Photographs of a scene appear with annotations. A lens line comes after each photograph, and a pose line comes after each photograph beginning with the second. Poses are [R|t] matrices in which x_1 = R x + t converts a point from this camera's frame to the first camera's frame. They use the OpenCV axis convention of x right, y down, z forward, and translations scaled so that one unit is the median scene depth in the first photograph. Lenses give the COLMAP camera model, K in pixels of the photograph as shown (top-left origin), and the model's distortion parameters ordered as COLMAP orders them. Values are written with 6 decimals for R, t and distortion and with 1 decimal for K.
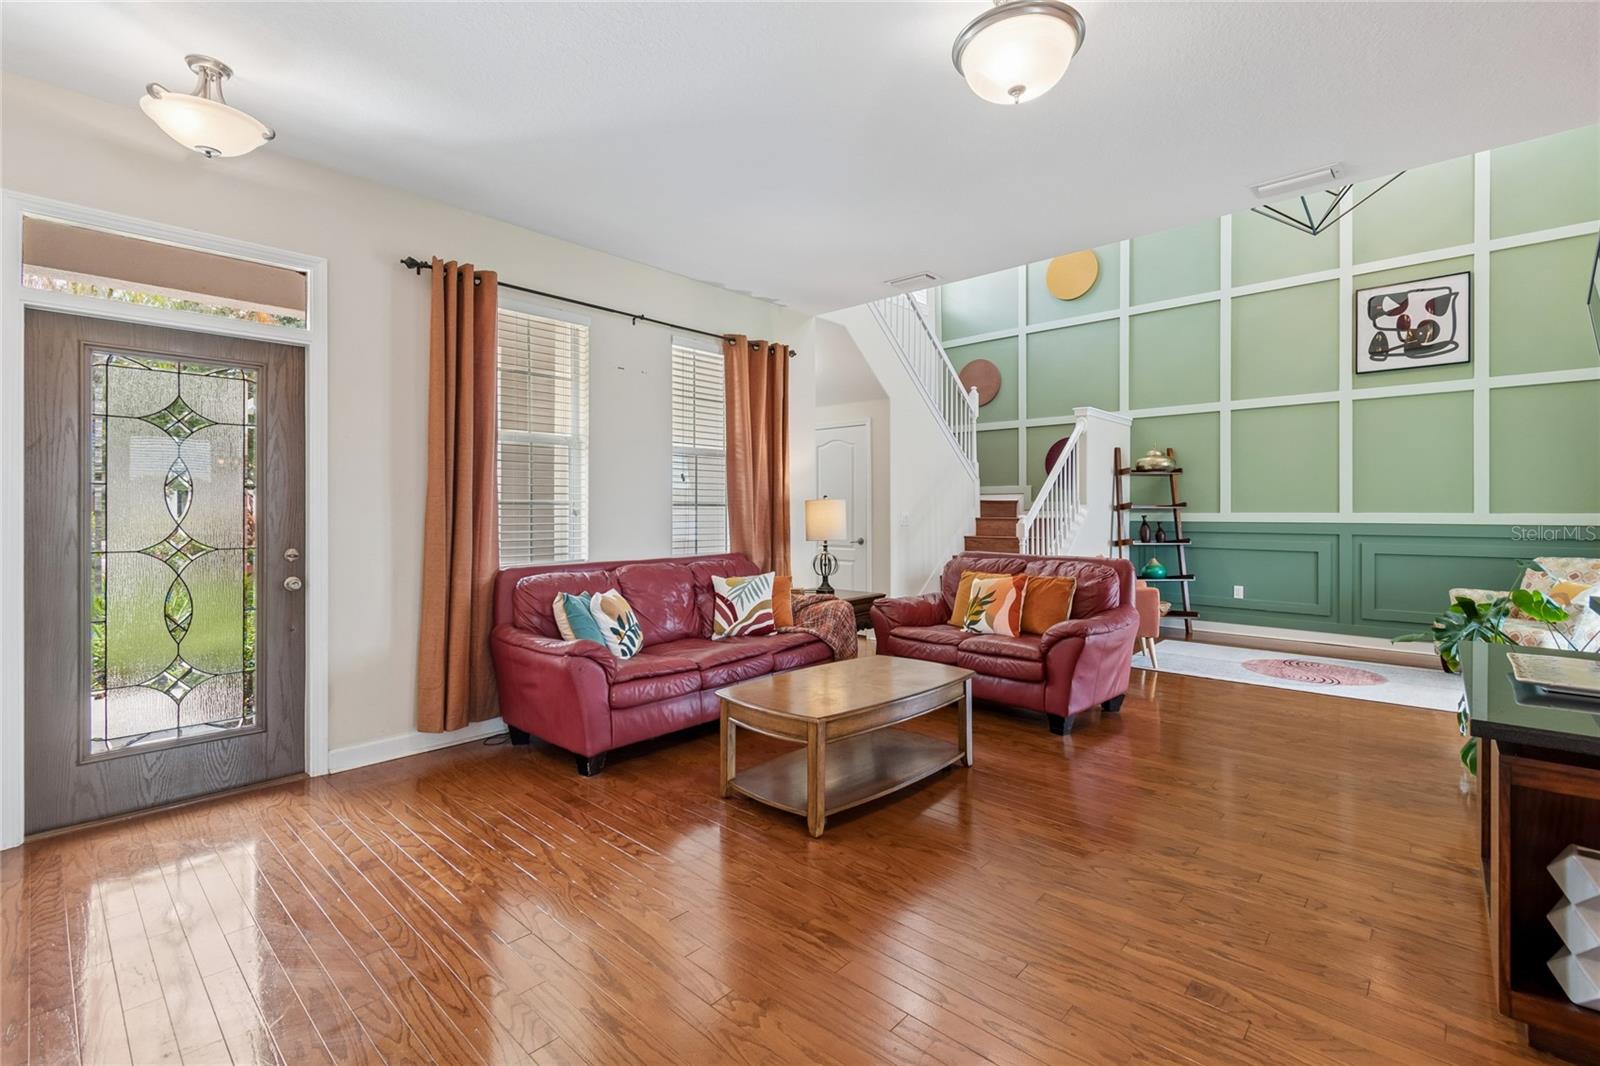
lens RADIAL K [[713.0, 0, 806.2], [0, 713.0, 509.9], [0, 0, 1]] dist [0.004612, -0.002905]
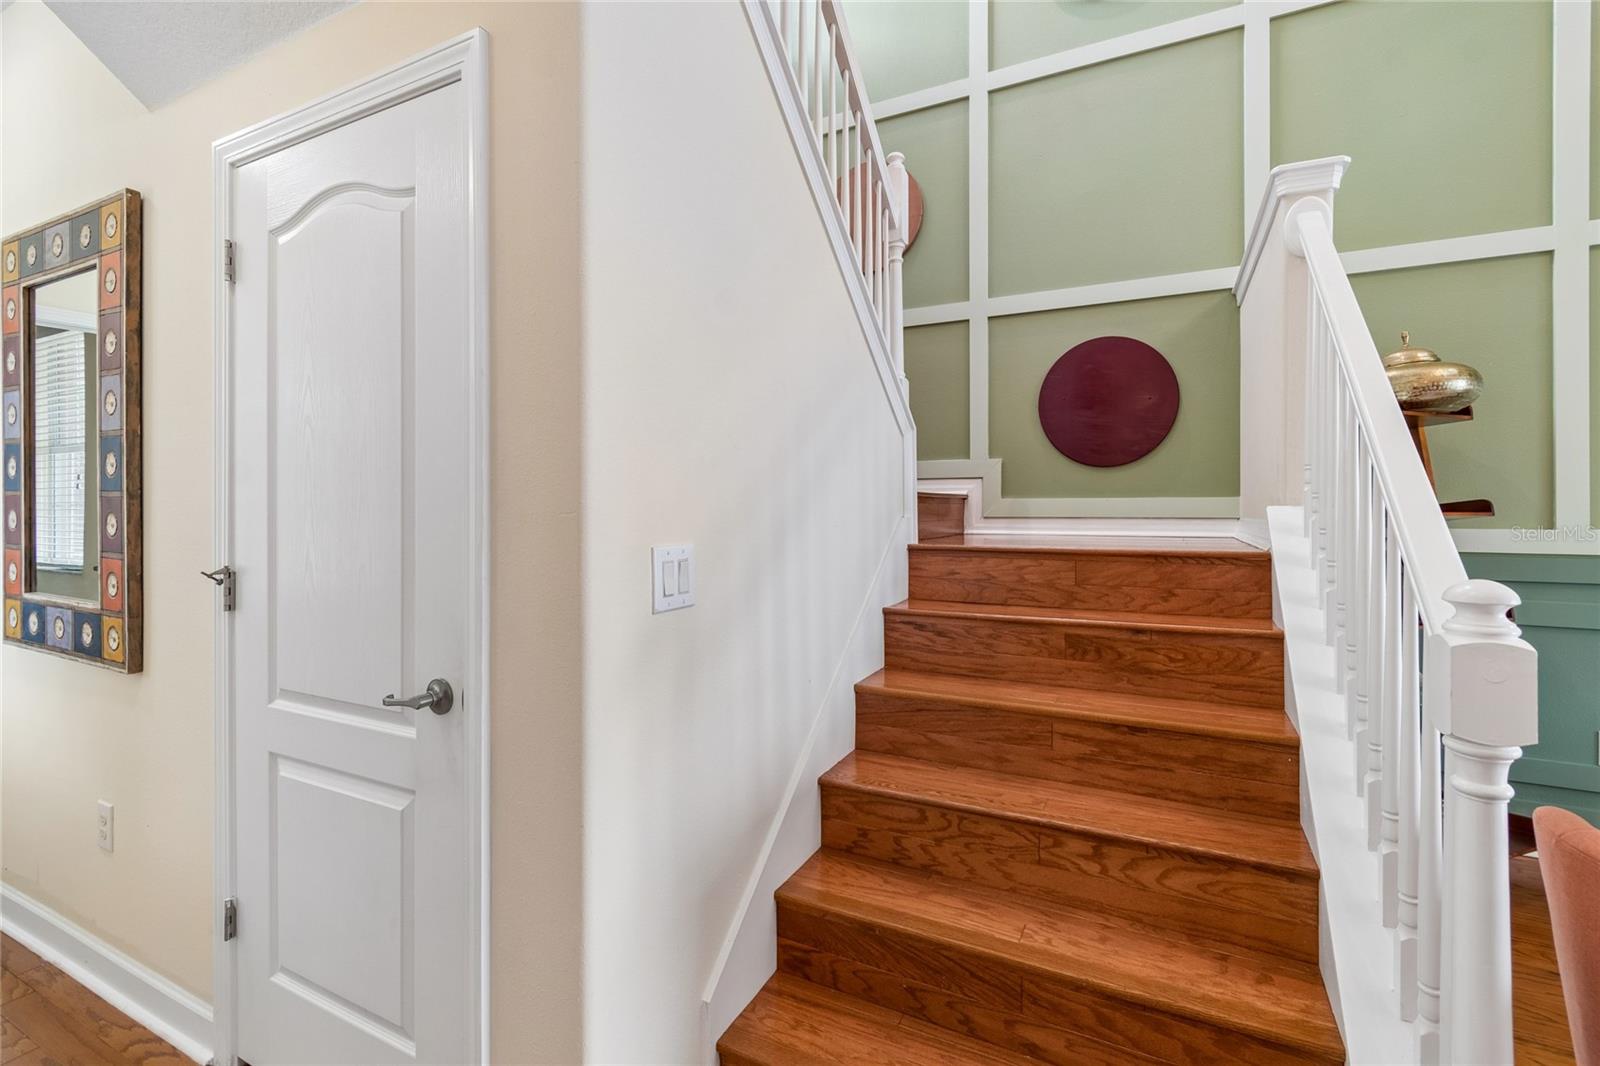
lens RADIAL K [[713.0, 0, 820.6], [0, 713.0, 505.8], [0, 0, 1]] dist [0.004612, -0.002905]
pose [[0.956636, 0.001365, 0.291283, 0.129873], [0.000269, 0.999984, -0.005571, -0.006514], [-0.291286, 0.005408, 0.956621, 0.861205]]
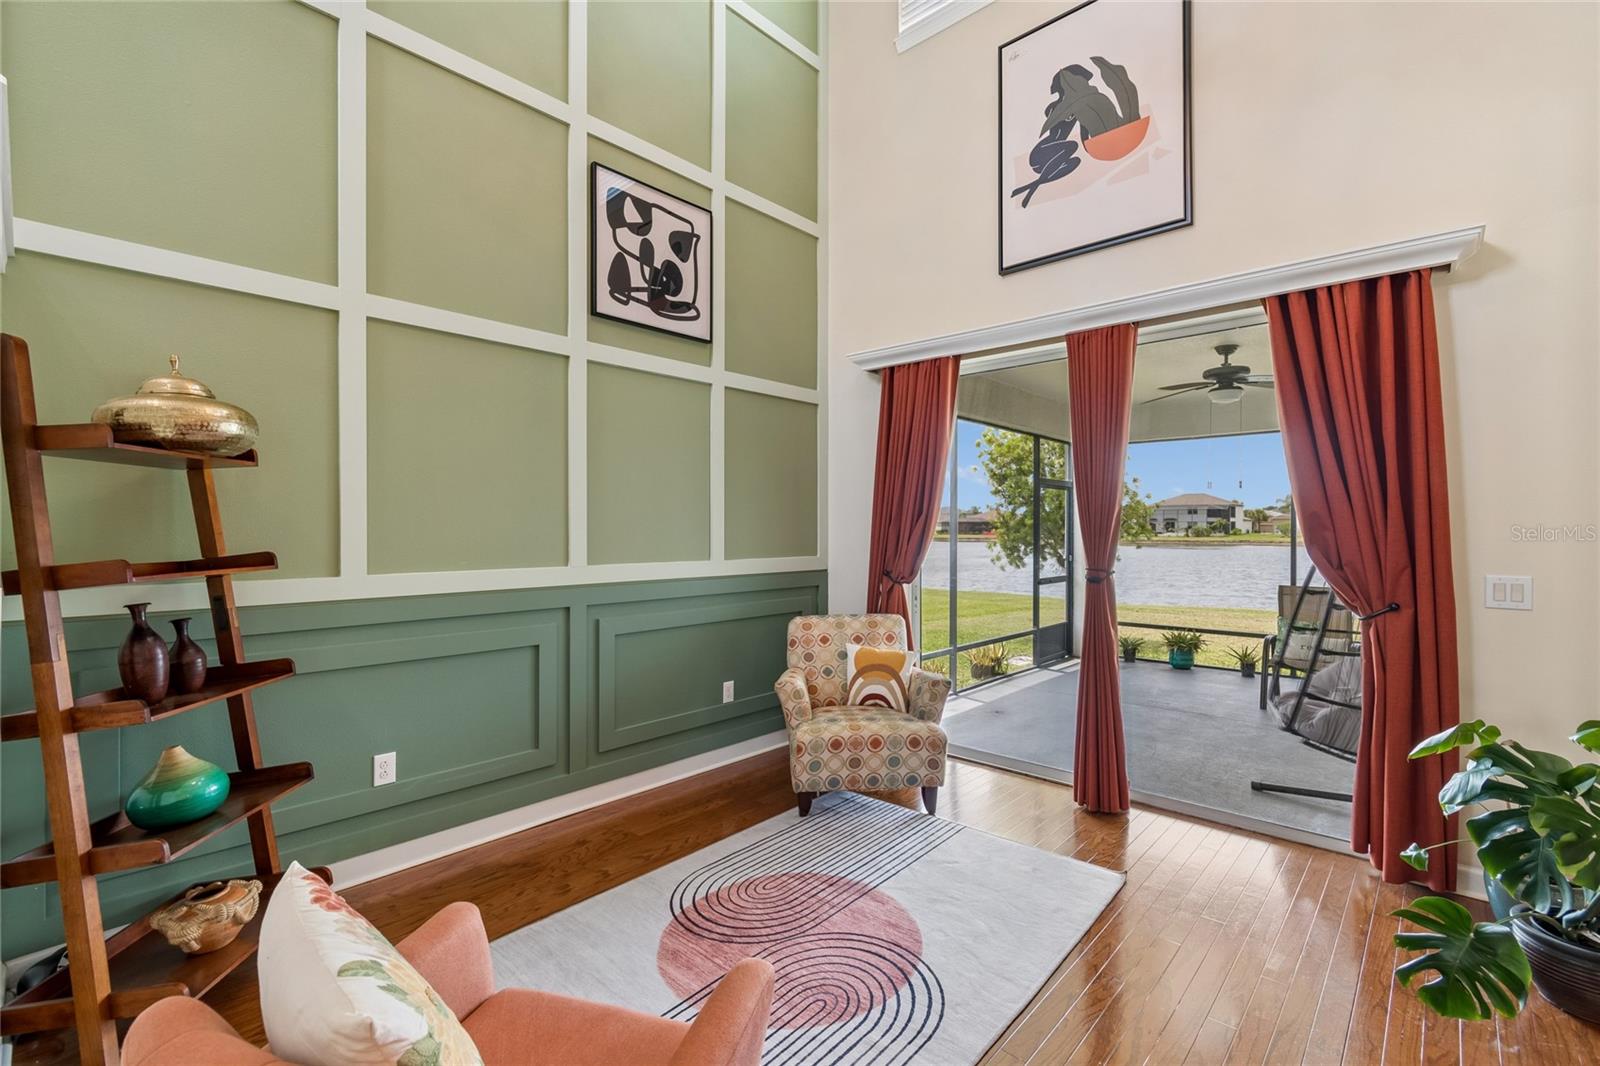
lens RADIAL K [[713.0, 0, 803.5], [0, 713.0, 529.5], [0, 0, 1]] dist [0.004612, -0.002905]
pose [[-0.007629, -0.002085, 0.999969, 0.218788], [-0.001554, 0.999997, 0.002073, -0.025131], [-0.999970, -0.001539, -0.007633, 0.852357]]
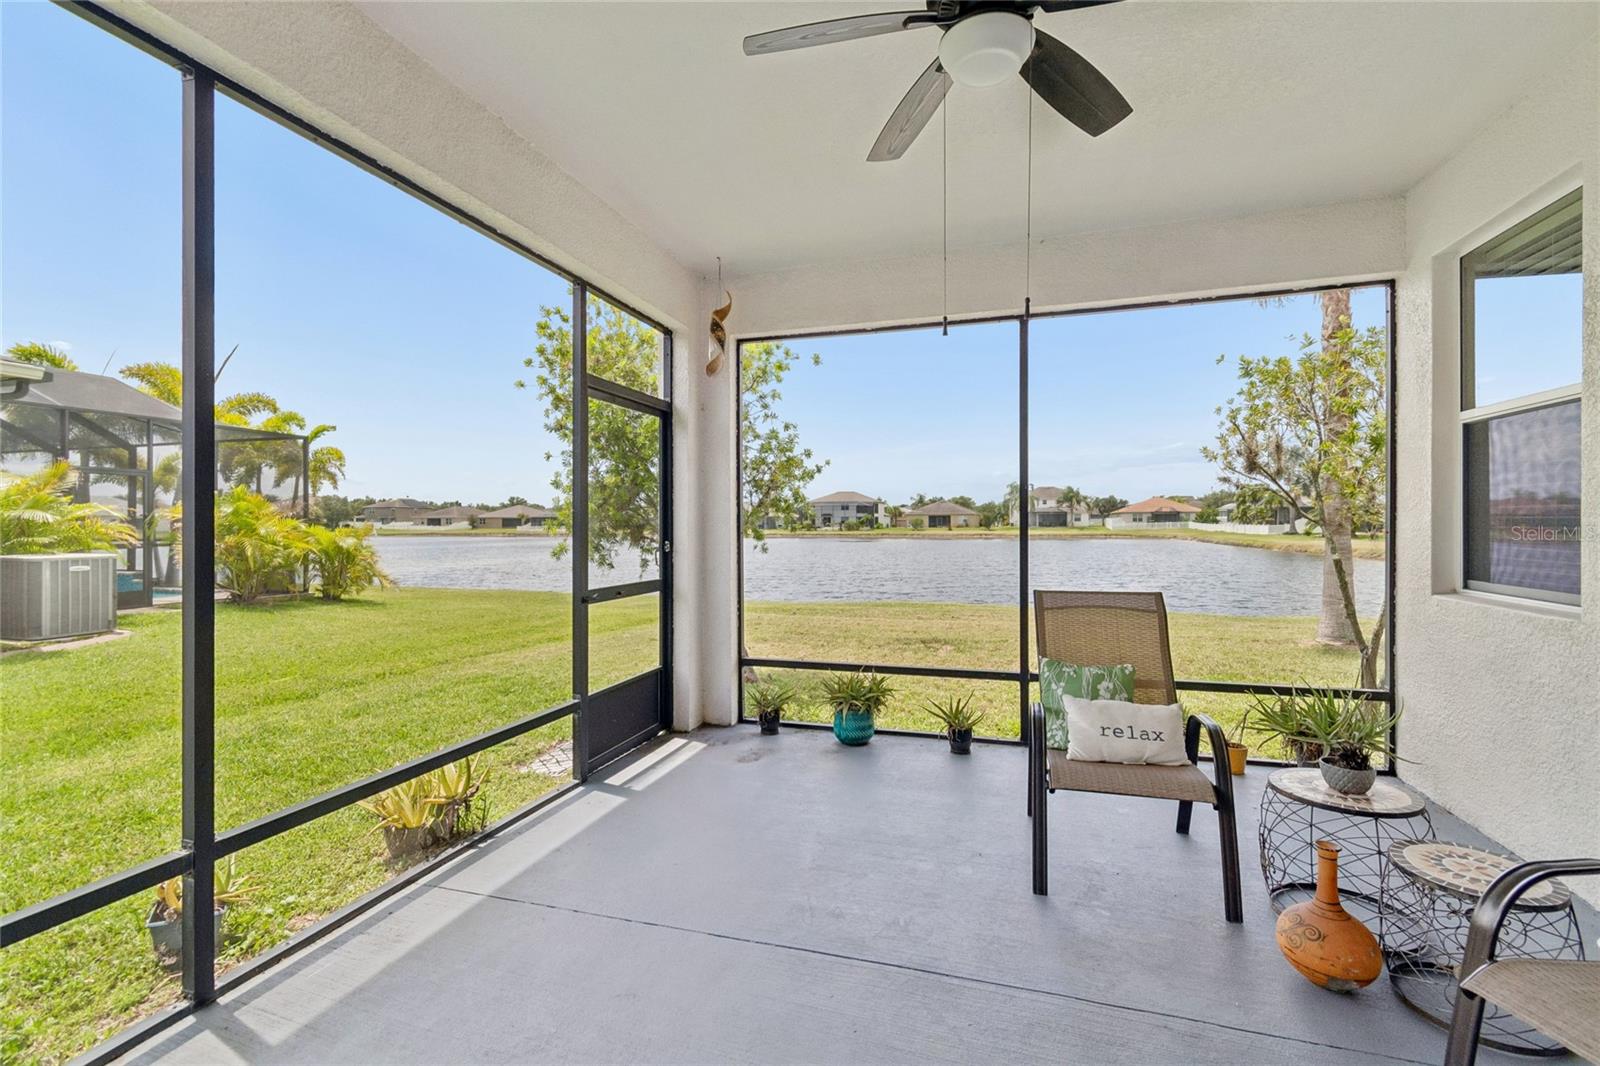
lens RADIAL K [[713.0, 0, 798.1], [0, 713.0, 522.3], [0, 0, 1]] dist [0.004612, -0.002905]
pose [[-0.427649, 0.003881, 0.903937, 0.851079], [0.002744, 0.999992, -0.002995, 0.009022], [-0.903941, 0.001200, -0.427656, 0.530414]]
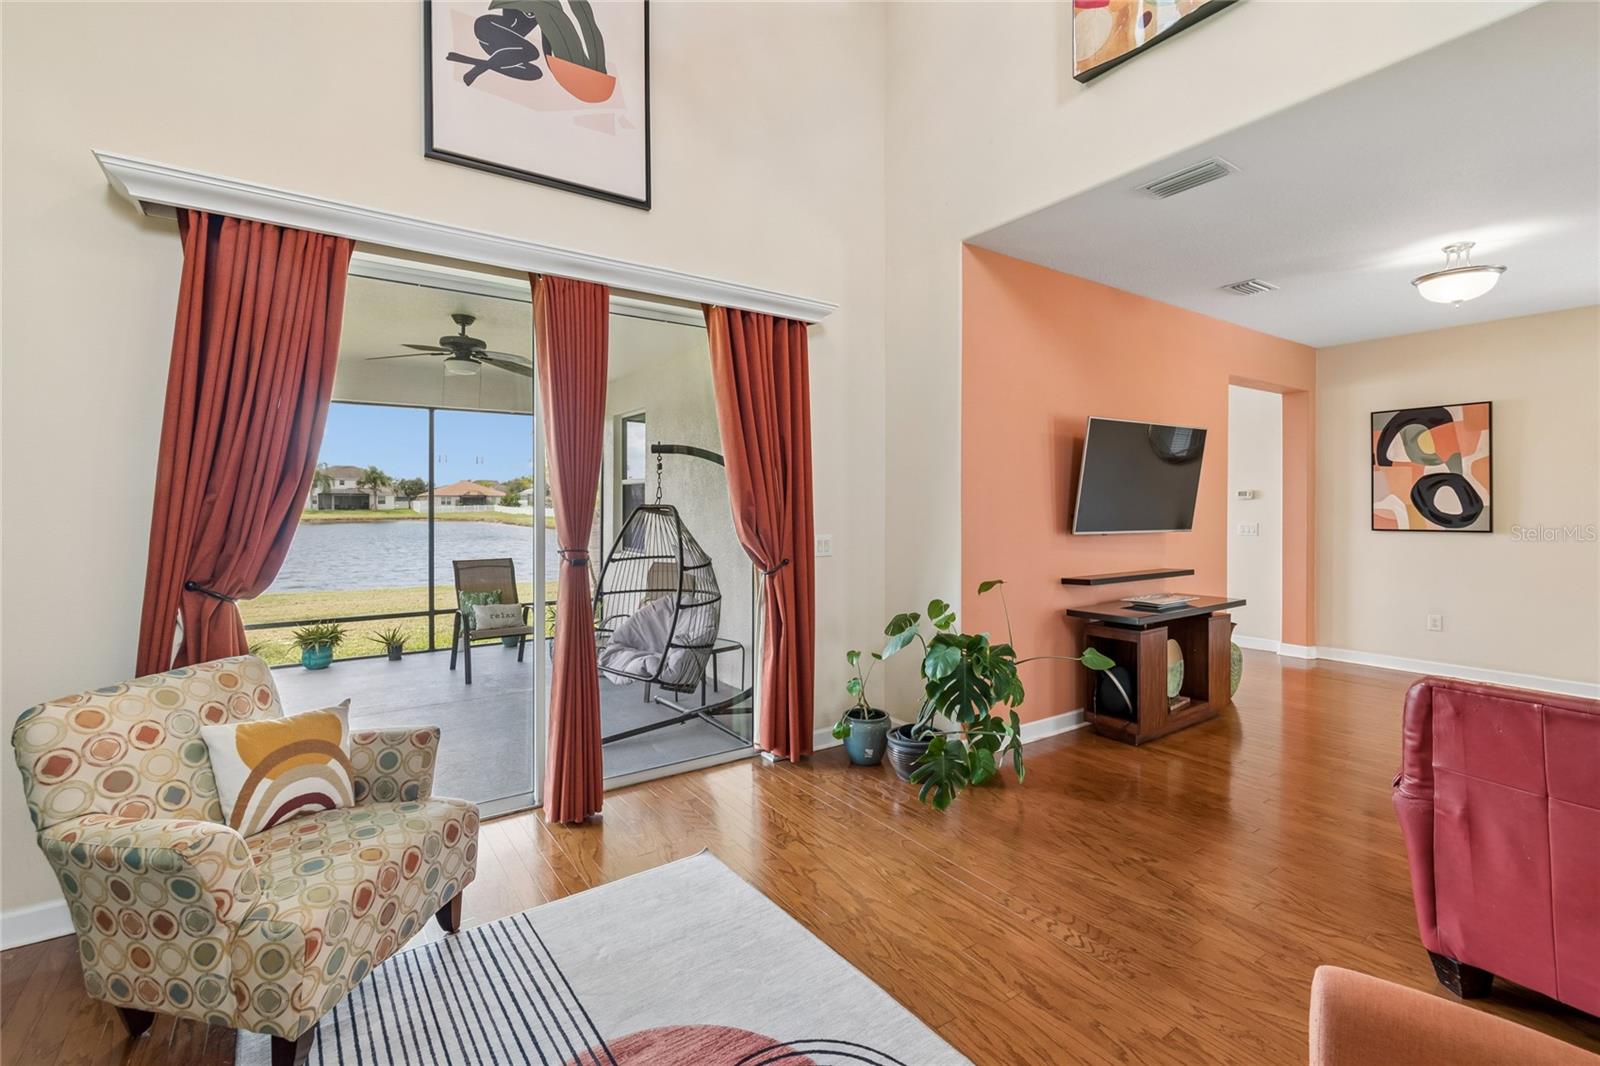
lens RADIAL K [[713.0, 0, 809.1], [0, 713.0, 510.1], [0, 0, 1]] dist [0.004612, -0.002905]
pose [[-0.977874, -0.001270, 0.209192, 0.511356], [0.000187, 0.999976, 0.006945, -0.024682], [-0.209196, 0.006831, -0.977850, 1.070627]]
